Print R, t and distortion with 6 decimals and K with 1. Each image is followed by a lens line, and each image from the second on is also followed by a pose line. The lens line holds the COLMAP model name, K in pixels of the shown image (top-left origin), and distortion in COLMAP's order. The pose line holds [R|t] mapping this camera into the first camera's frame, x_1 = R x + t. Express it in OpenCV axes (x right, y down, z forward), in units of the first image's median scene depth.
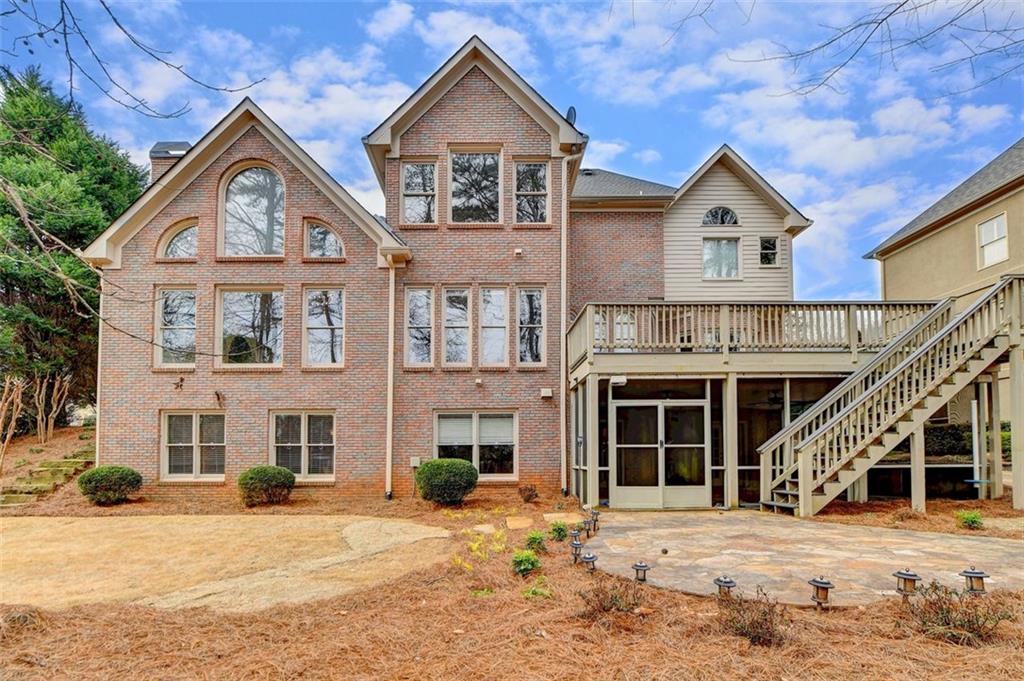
lens RADIAL K [[413.3, 0, 520.7], [0, 413.3, 340.0], [0, 0, 1]] dist [-0.018855, 0.008277]
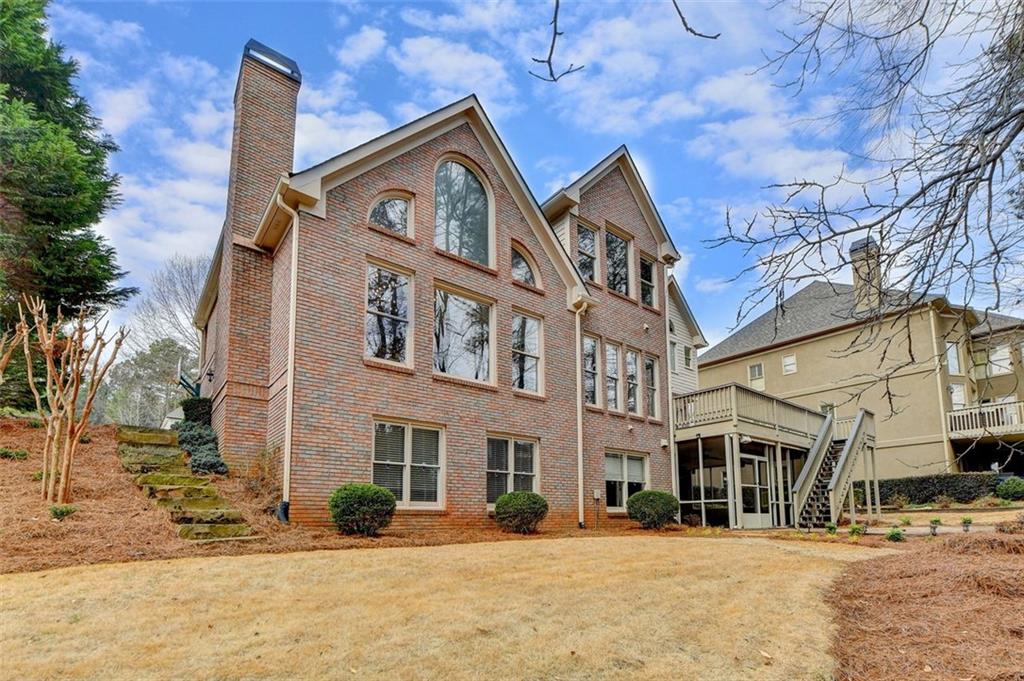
lens RADIAL K [[401.9, 0, 517.4], [0, 401.9, 333.6], [0, 0, 1]] dist [-0.011956, 0.000024]
pose [[0.815197, 0.247342, 0.523713, -1.000610], [-0.202964, 0.968885, -0.141661, 0.064198], [-0.542457, 0.009187, 0.840034, 0.176582]]
